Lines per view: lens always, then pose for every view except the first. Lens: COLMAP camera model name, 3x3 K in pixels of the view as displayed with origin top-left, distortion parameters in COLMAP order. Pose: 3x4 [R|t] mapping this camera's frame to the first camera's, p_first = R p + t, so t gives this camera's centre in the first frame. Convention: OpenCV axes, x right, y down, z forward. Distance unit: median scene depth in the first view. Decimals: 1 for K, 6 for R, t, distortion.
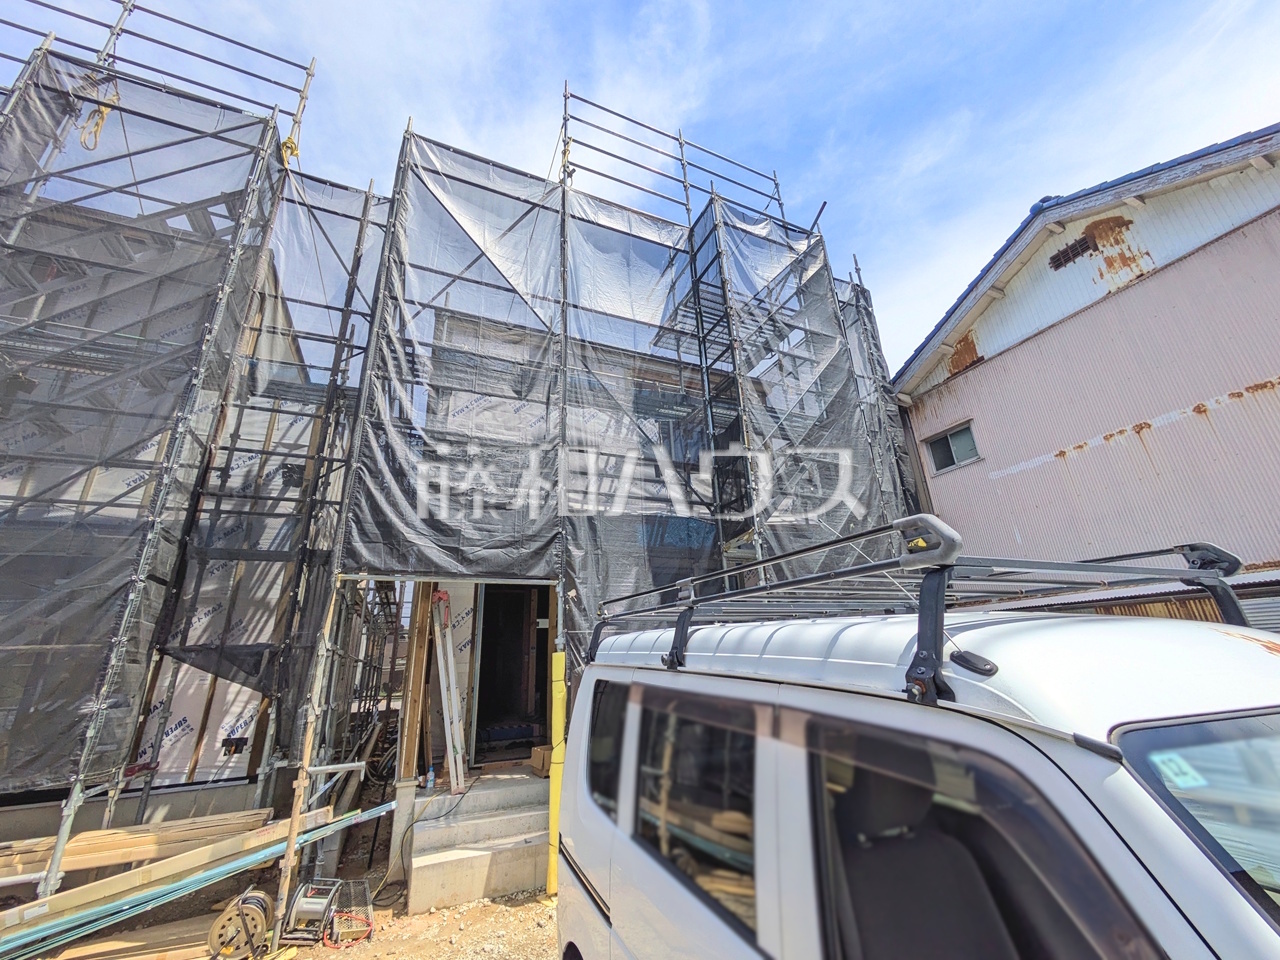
lens RADIAL K [[507.0, 0, 637.6], [0, 507.0, 480.3], [0, 0, 1]] dist [-0.002868, 0.002778]
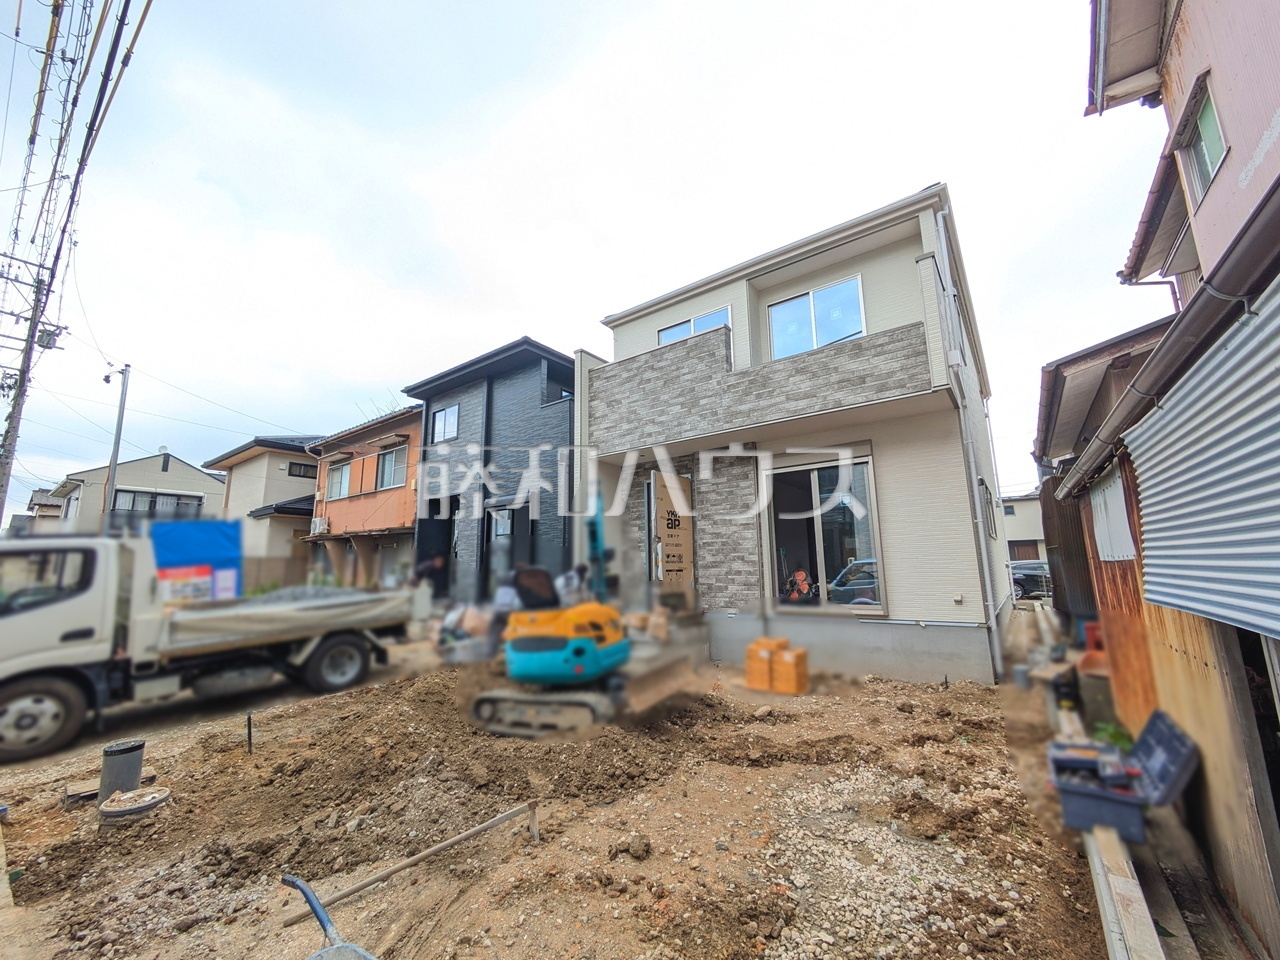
lens RADIAL K [[507.0, 0, 639.4], [0, 507.0, 480.4], [0, 0, 1]] dist [-0.002868, 0.002778]
pose [[0.493435, -0.119853, -0.861485, 0.972308], [0.296480, 0.954320, 0.037047, 0.089505], [0.817693, -0.273694, 0.506429, 0.273227]]
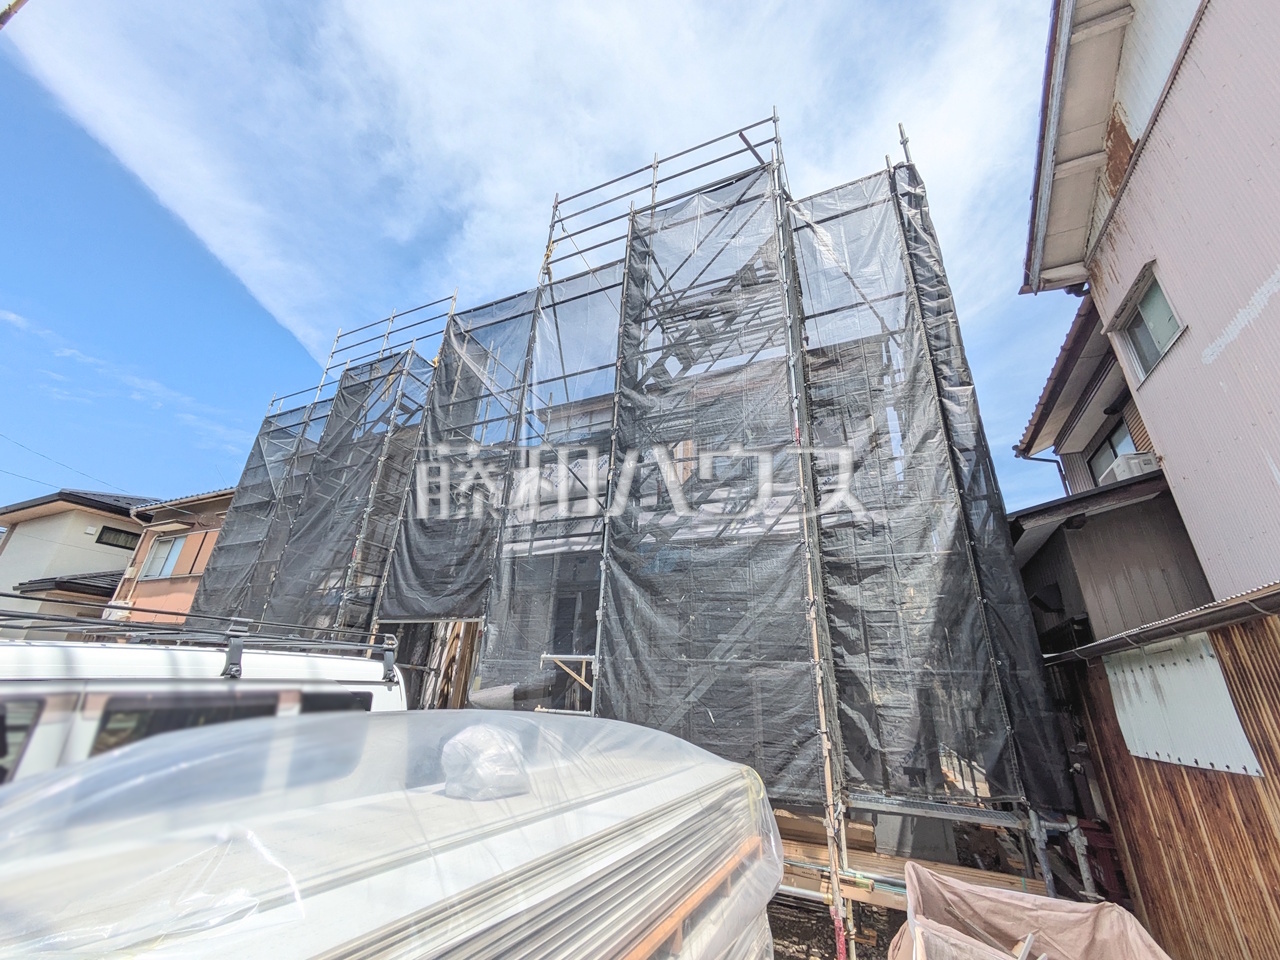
lens RADIAL K [[507.0, 0, 636.9], [0, 507.0, 479.9], [0, 0, 1]] dist [-0.002868, 0.002778]
pose [[0.660780, -0.231971, -0.713834, 0.803868], [0.187273, 0.971919, -0.142486, 0.088620], [0.726842, -0.039530, 0.685667, 0.331620]]
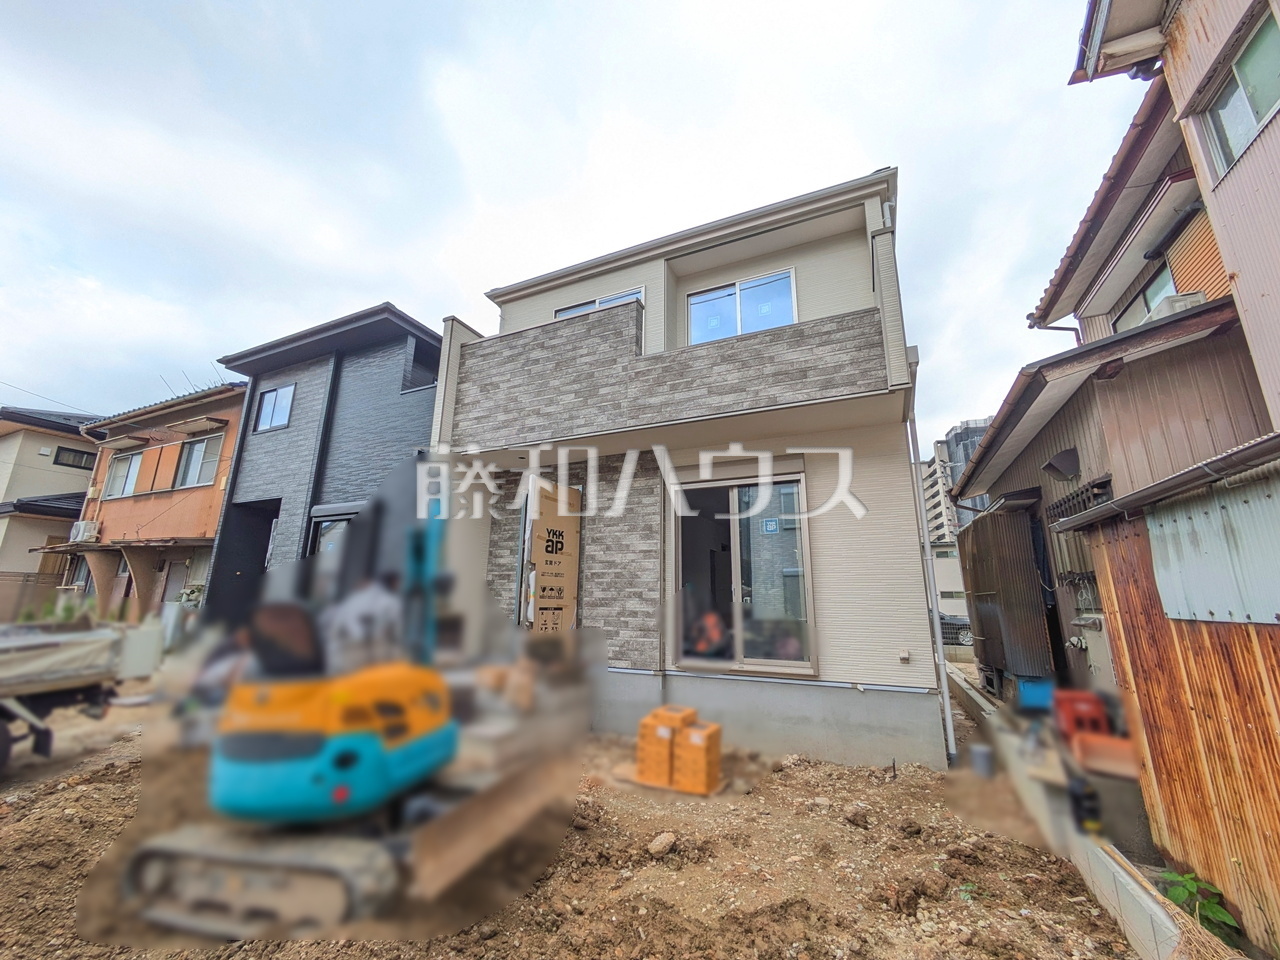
lens RADIAL K [[507.0, 0, 638.0], [0, 507.0, 479.5], [0, 0, 1]] dist [-0.002868, 0.002778]
pose [[0.662048, -0.131258, -0.737878, 0.739159], [0.221531, 0.974824, 0.025357, 0.153728], [0.715972, -0.180251, 0.674458, 0.445723]]
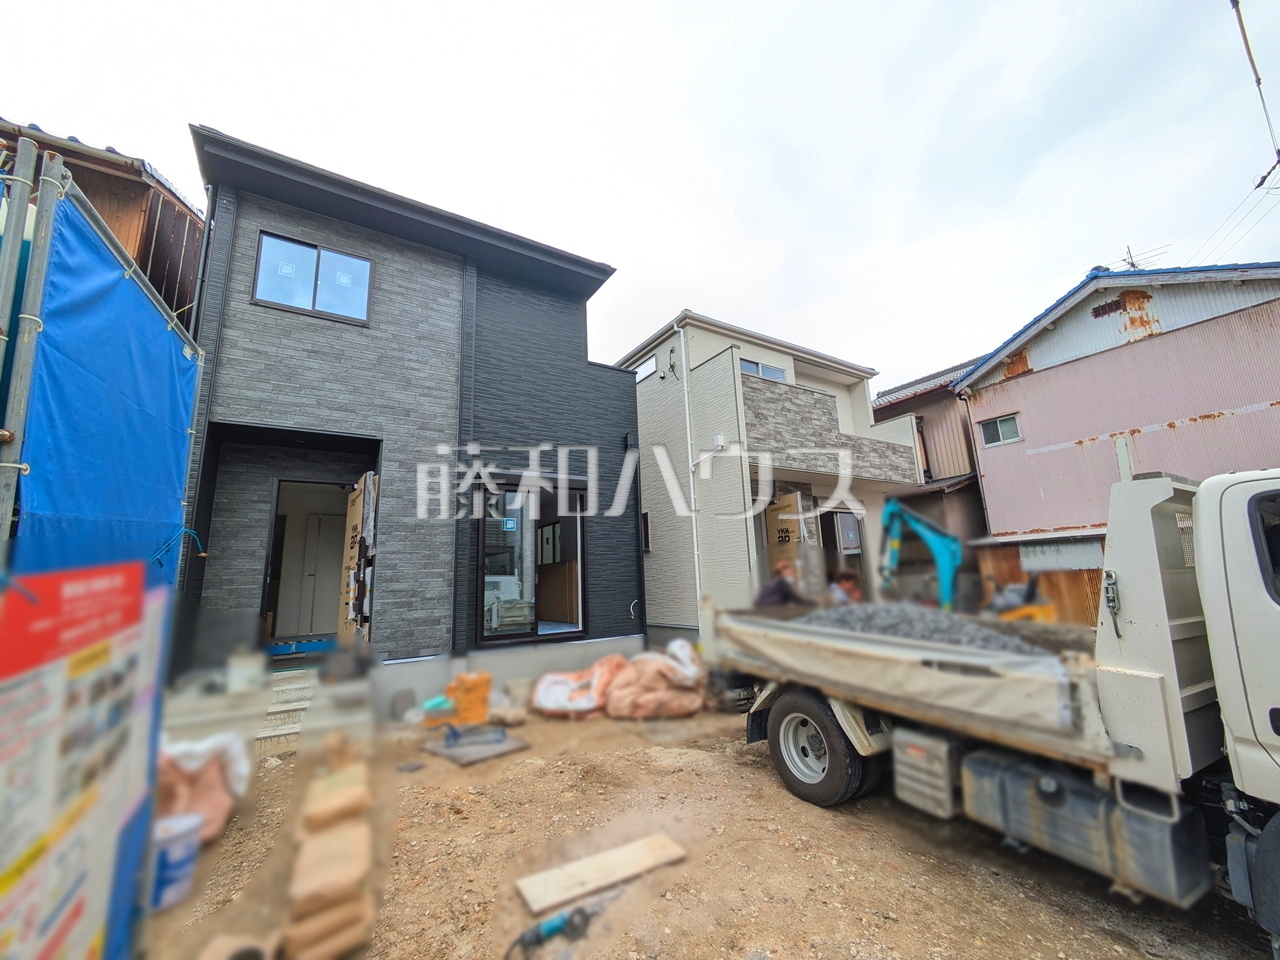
lens RADIAL K [[507.0, 0, 638.5], [0, 507.0, 481.1], [0, 0, 1]] dist [-0.002868, 0.002778]
pose [[0.988016, 0.033007, 0.150778, -0.818168], [-0.055094, 0.987933, 0.144750, -0.093943], [-0.144181, -0.151322, 0.977913, -0.390063]]
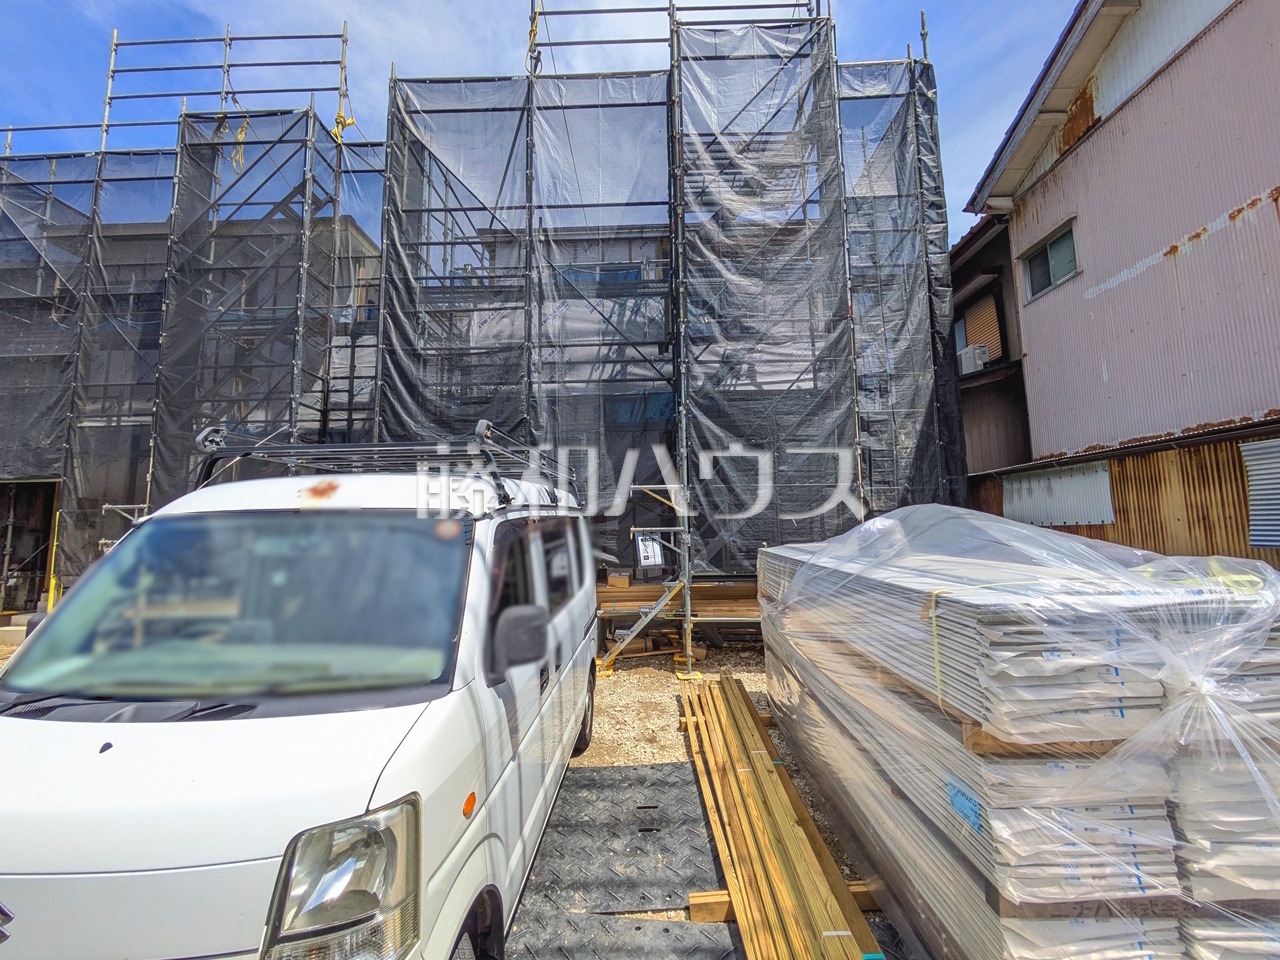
lens RADIAL K [[507.0, 0, 638.4], [0, 507.0, 482.6], [0, 0, 1]] dist [-0.002868, 0.002778]
pose [[0.905219, -0.019213, -0.424511, 0.494418], [0.127412, 0.965288, 0.228002, 0.005677], [0.405394, -0.260479, 0.876245, -0.020872]]
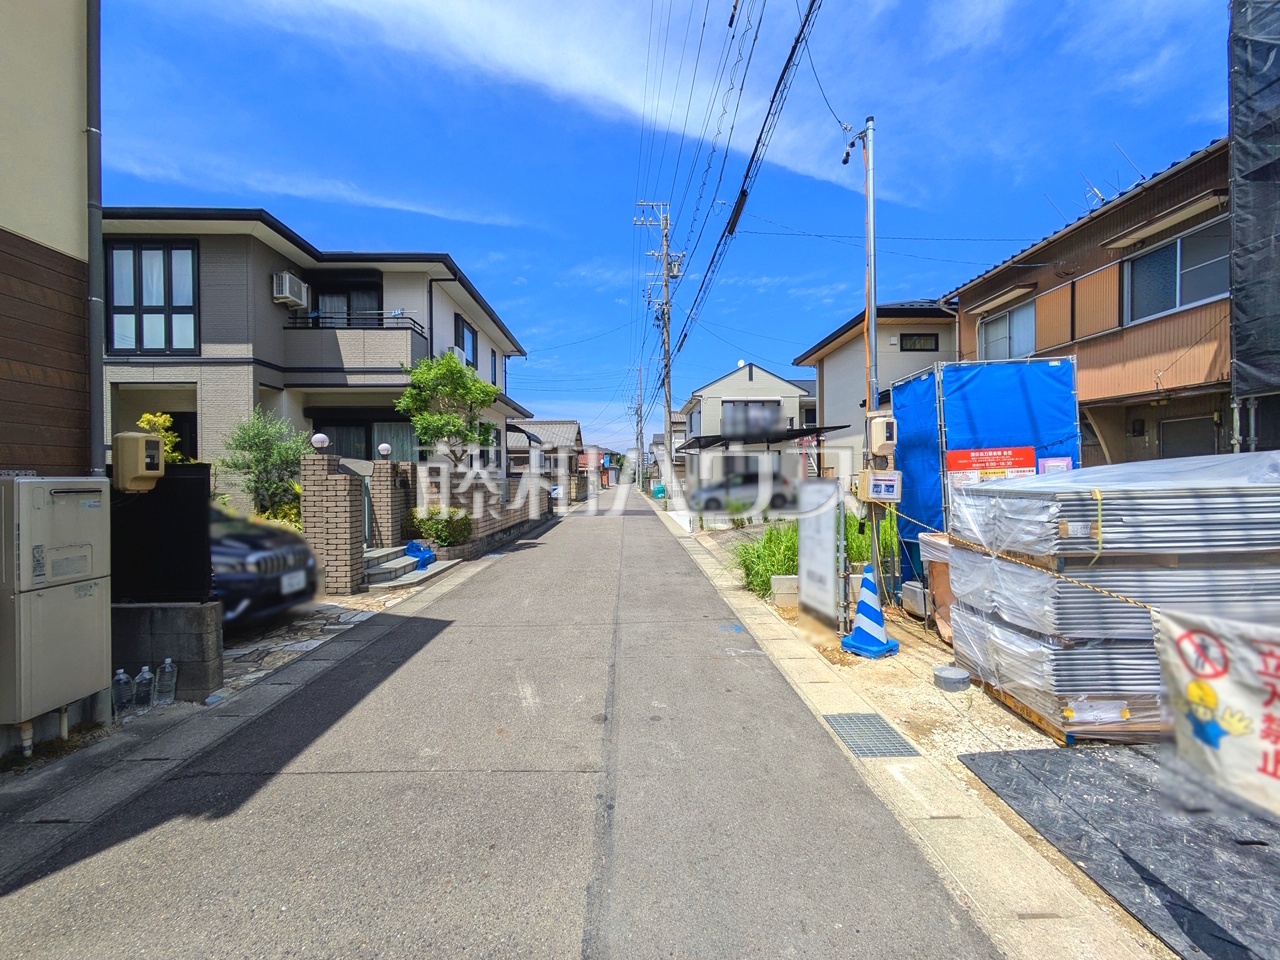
lens RADIAL K [[507.0, 0, 640.9], [0, 507.0, 480.6], [0, 0, 1]] dist [-0.002868, 0.002778]
pose [[-0.369409, 0.046070, -0.928124, -0.045746], [0.341477, 0.935622, -0.089472, -0.095247], [0.864251, -0.349985, -0.361359, -0.369027]]
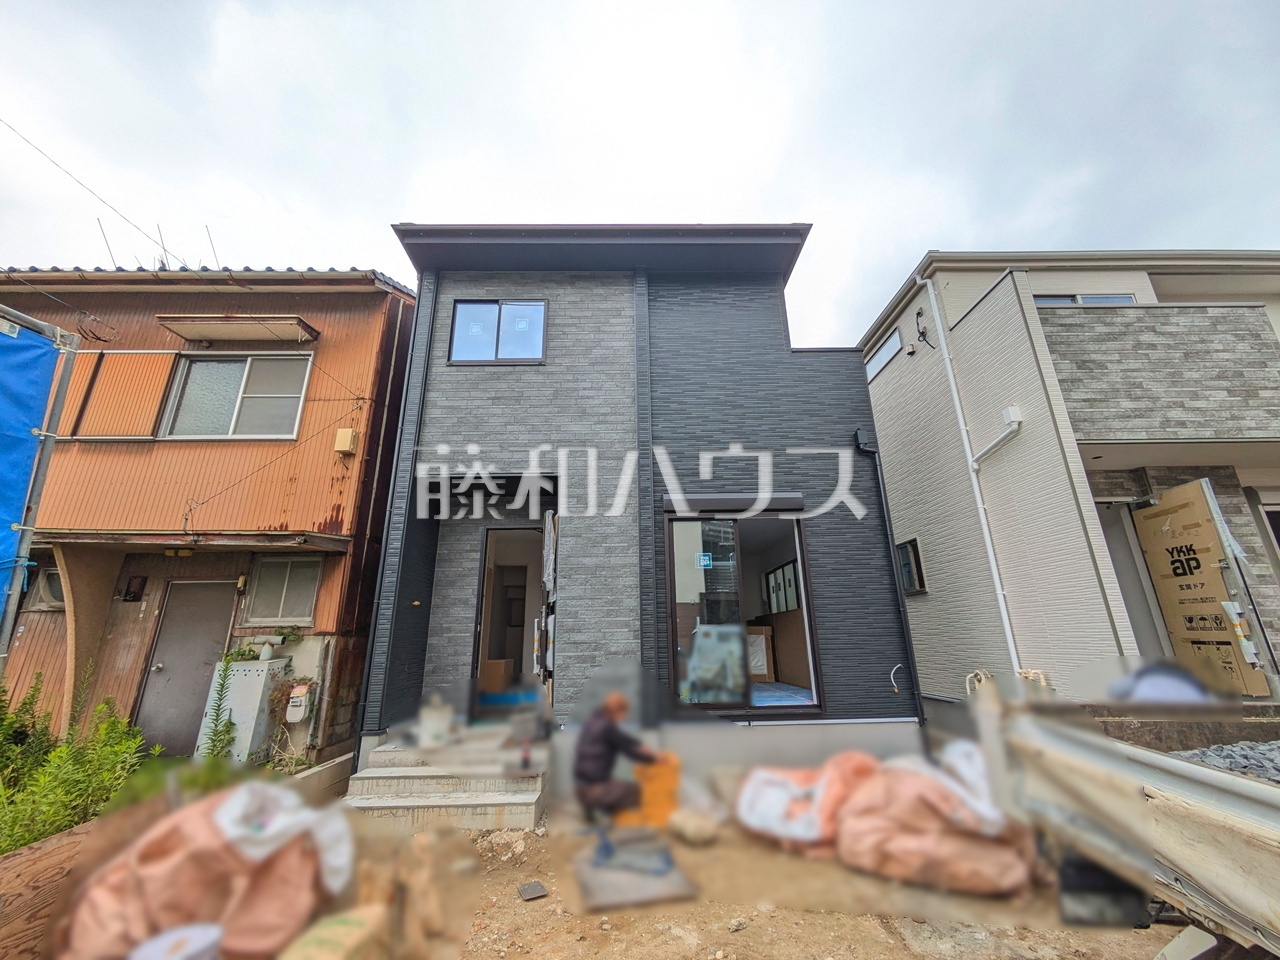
lens RADIAL K [[507.0, 0, 642.4], [0, 507.0, 480.0], [0, 0, 1]] dist [-0.002868, 0.002778]
pose [[0.924443, -0.091939, -0.370071, -0.679817], [0.113580, 0.992837, 0.037067, -0.008299], [0.364012, -0.076299, 0.928264, -0.129937]]
